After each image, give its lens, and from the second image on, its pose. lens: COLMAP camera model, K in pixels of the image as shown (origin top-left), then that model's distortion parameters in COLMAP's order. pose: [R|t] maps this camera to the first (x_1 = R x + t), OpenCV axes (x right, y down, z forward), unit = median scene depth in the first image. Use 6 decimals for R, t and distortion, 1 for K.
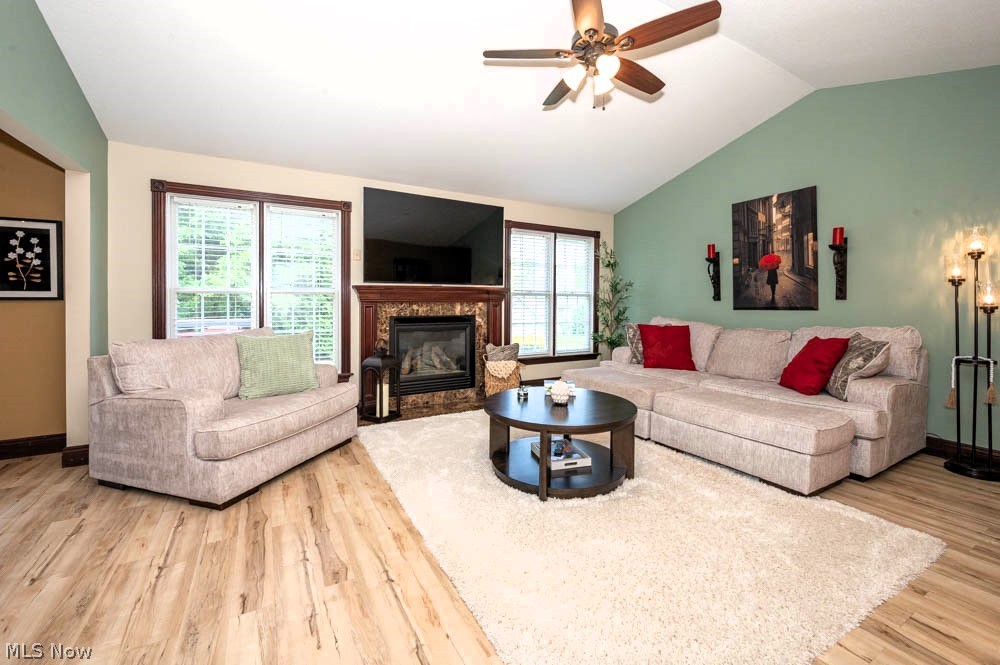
lens RADIAL K [[417.2, 0, 500.1], [0, 417.2, 307.3], [0, 0, 1]] dist [-0.003097, -0.000316]
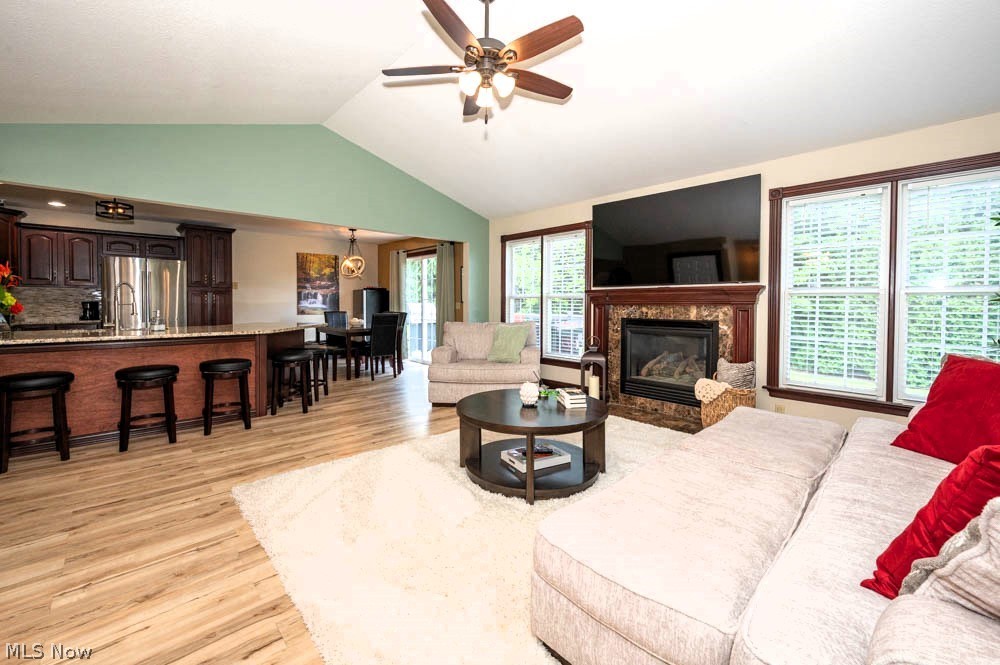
lens RADIAL K [[421.9, 0, 488.6], [0, 421.9, 308.6], [0, 0, 1]] dist [0.011732, -0.000040]
pose [[0.187462, 0.013869, -0.982174, 0.764523], [-0.017113, 0.999795, 0.010852, -0.007690], [0.982123, 0.014774, 0.187661, 0.480392]]
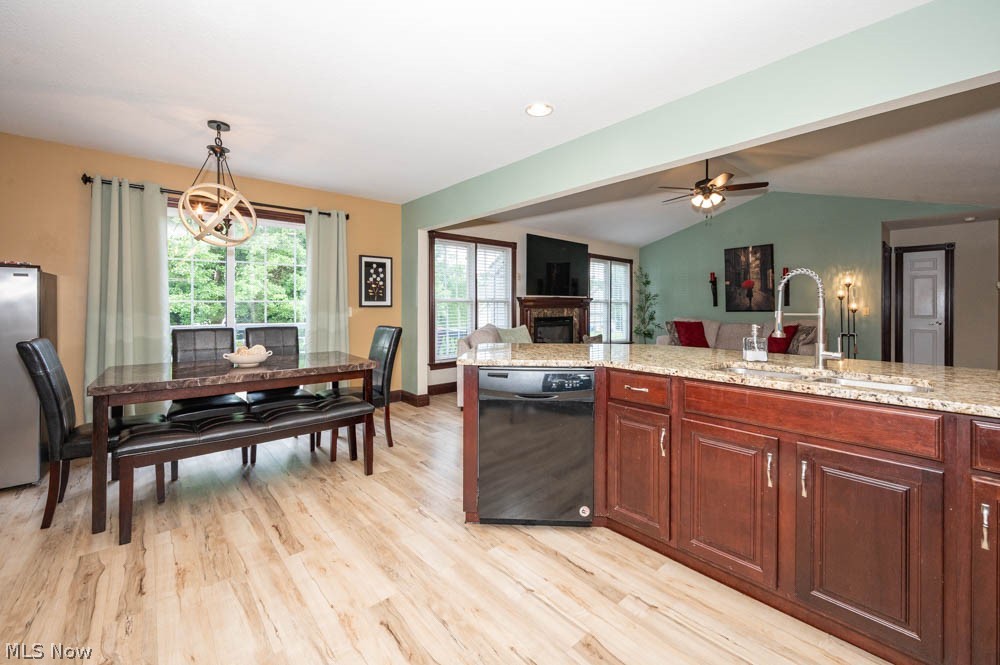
lens RADIAL K [[423.3, 0, 509.9], [0, 423.3, 315.5], [0, 0, 1]] dist [-0.004052, -0.000178]
pose [[0.974573, -0.005516, 0.224000, -0.724879], [0.003393, 0.999946, 0.009861, 0.000514], [-0.224043, -0.008850, 0.974539, -0.507318]]
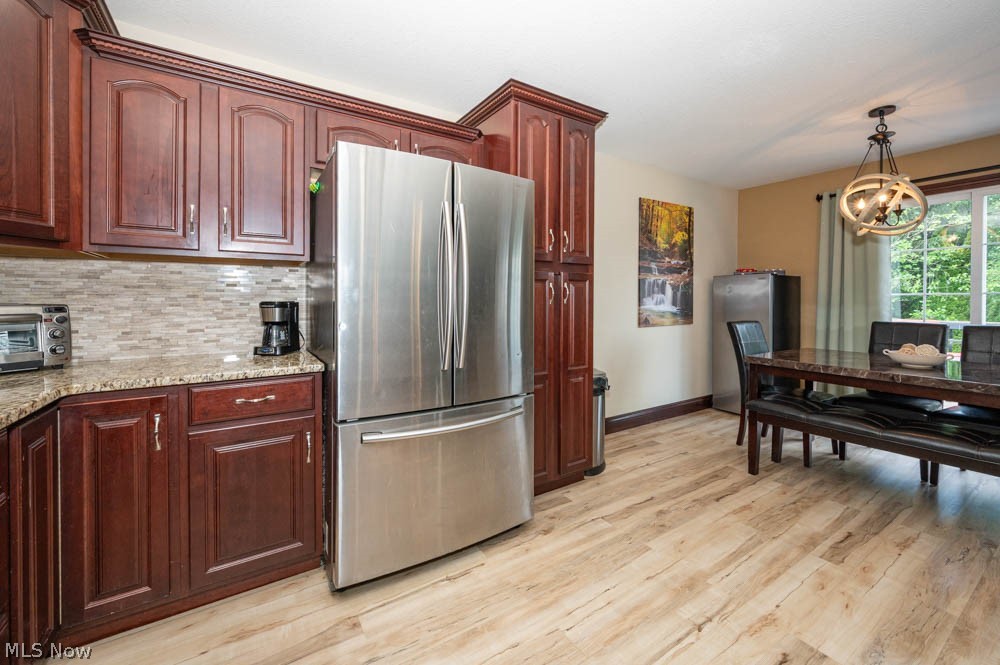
lens RADIAL K [[403.1, 0, 506.4], [0, 403.1, 292.1], [0, 0, 1]] dist [0.001106, 0.000069]
pose [[0.056448, -0.020396, -0.998197, -0.434245], [-0.012302, 0.999701, -0.021122, 0.001632], [0.998330, 0.013472, 0.056180, -0.354171]]
